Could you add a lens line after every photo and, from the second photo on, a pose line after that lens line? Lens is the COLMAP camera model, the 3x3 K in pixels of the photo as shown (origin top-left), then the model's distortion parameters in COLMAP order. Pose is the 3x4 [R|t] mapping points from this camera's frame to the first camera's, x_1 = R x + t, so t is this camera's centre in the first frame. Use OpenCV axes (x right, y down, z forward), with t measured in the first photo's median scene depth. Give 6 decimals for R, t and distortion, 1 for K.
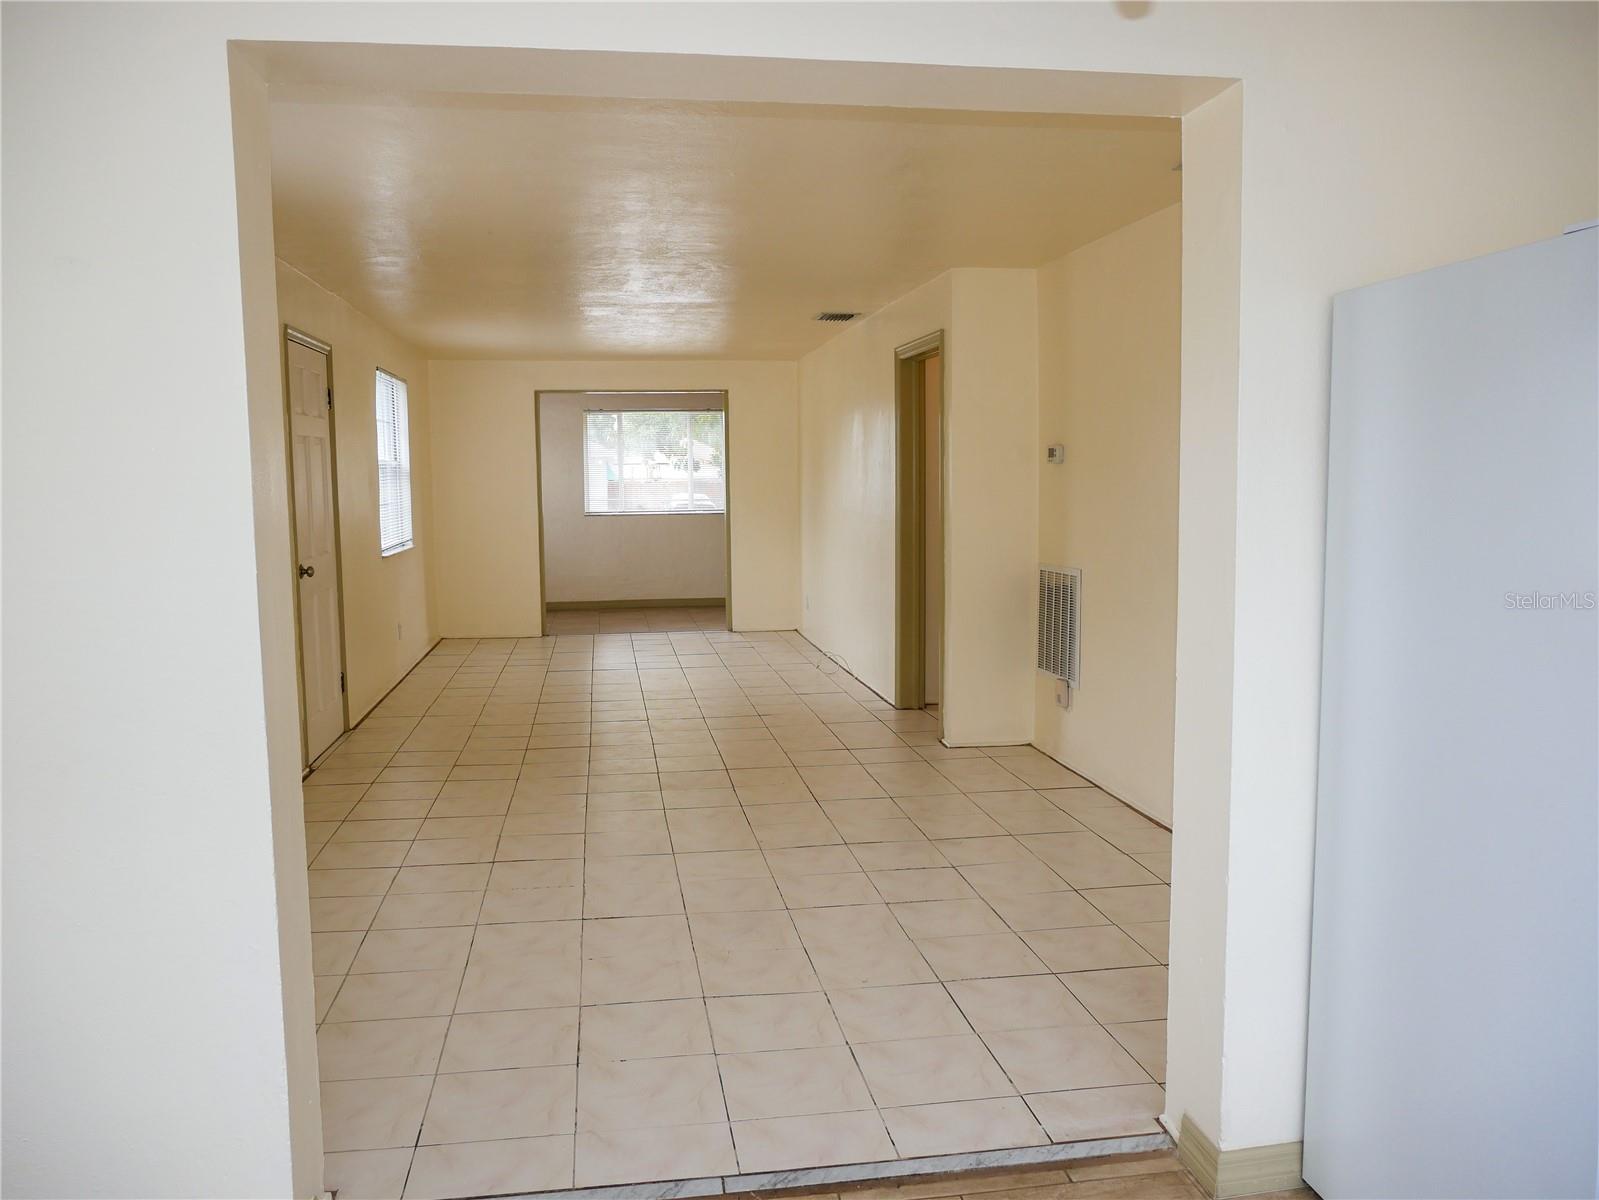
lens RADIAL K [[1203.4, 0, 800.0], [0, 1203.4, 595.7], [0, 0, 1]] dist [-0.042208, 0.017617]
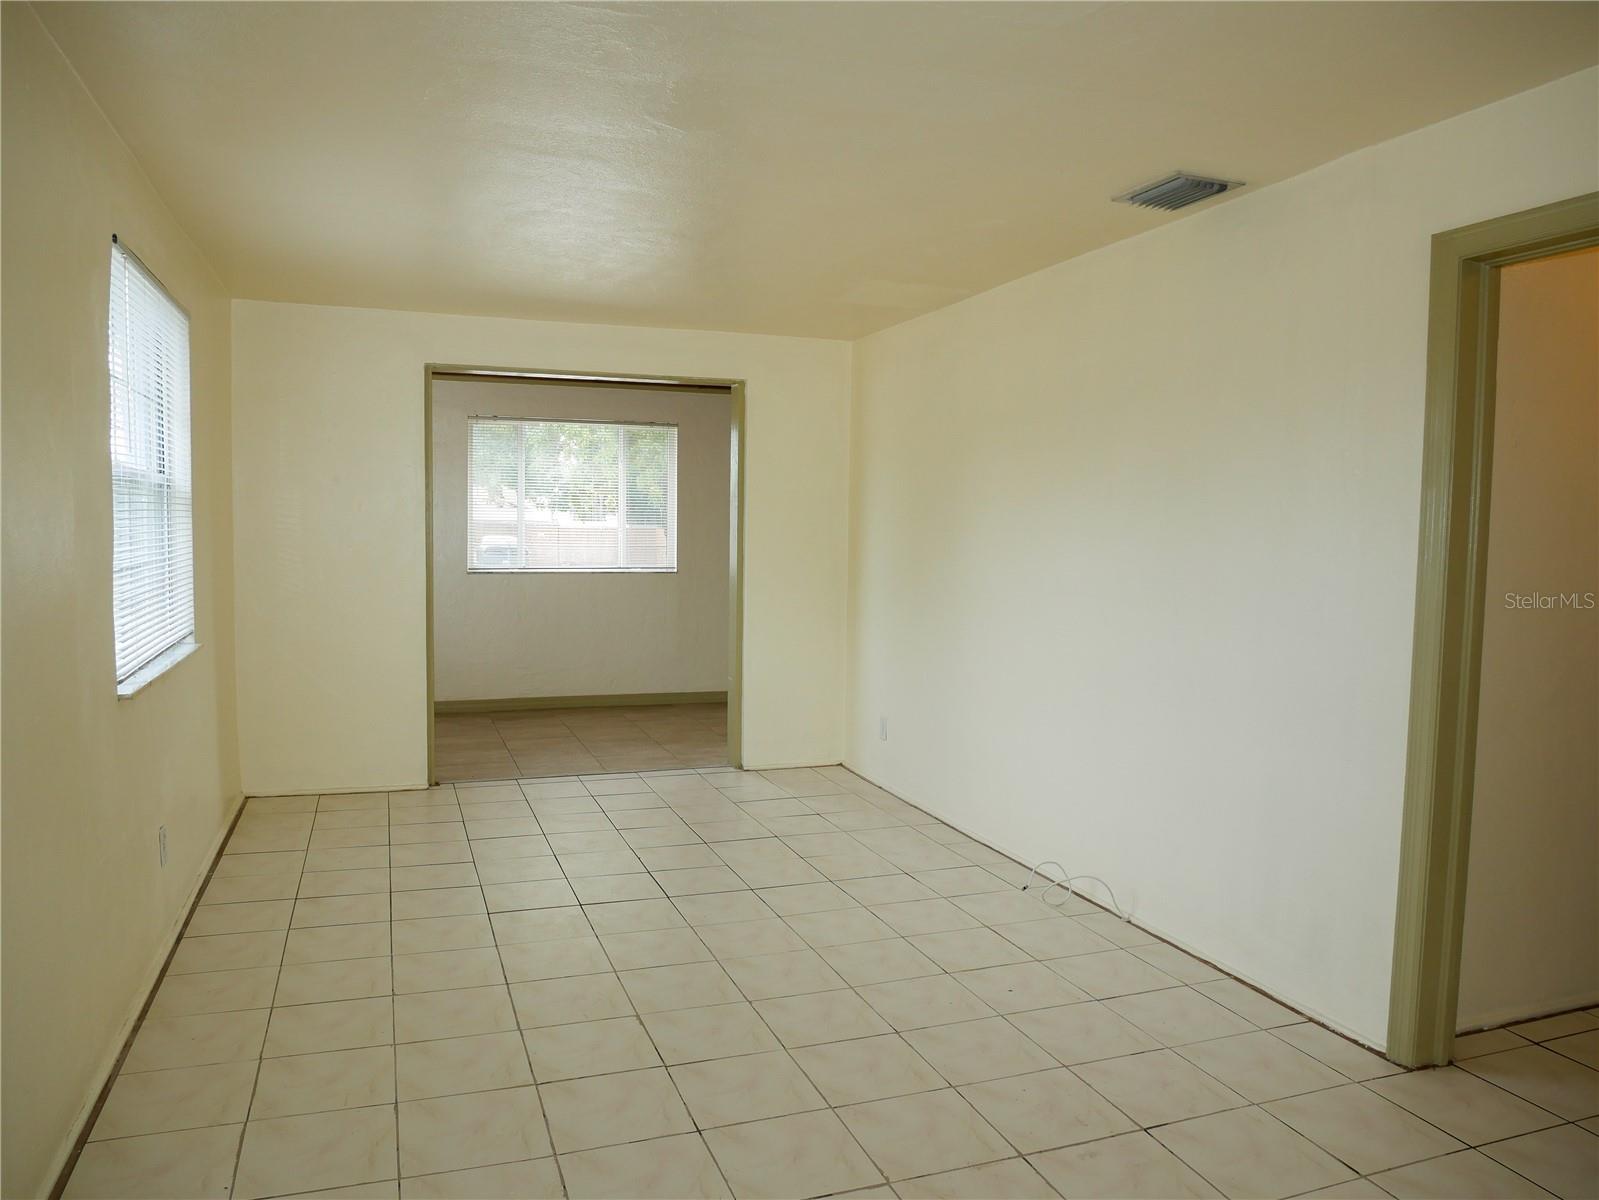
lens RADIAL K [[1143.2, 0, 794.5], [0, 1143.2, 598.2], [0, 0, 1]] dist [-0.051859, 0.024988]
pose [[0.984280, 0.010241, 0.176317, -0.144310], [-0.004573, 0.999461, -0.032523, -0.042406], [-0.176555, 0.031206, 0.983796, 0.443727]]
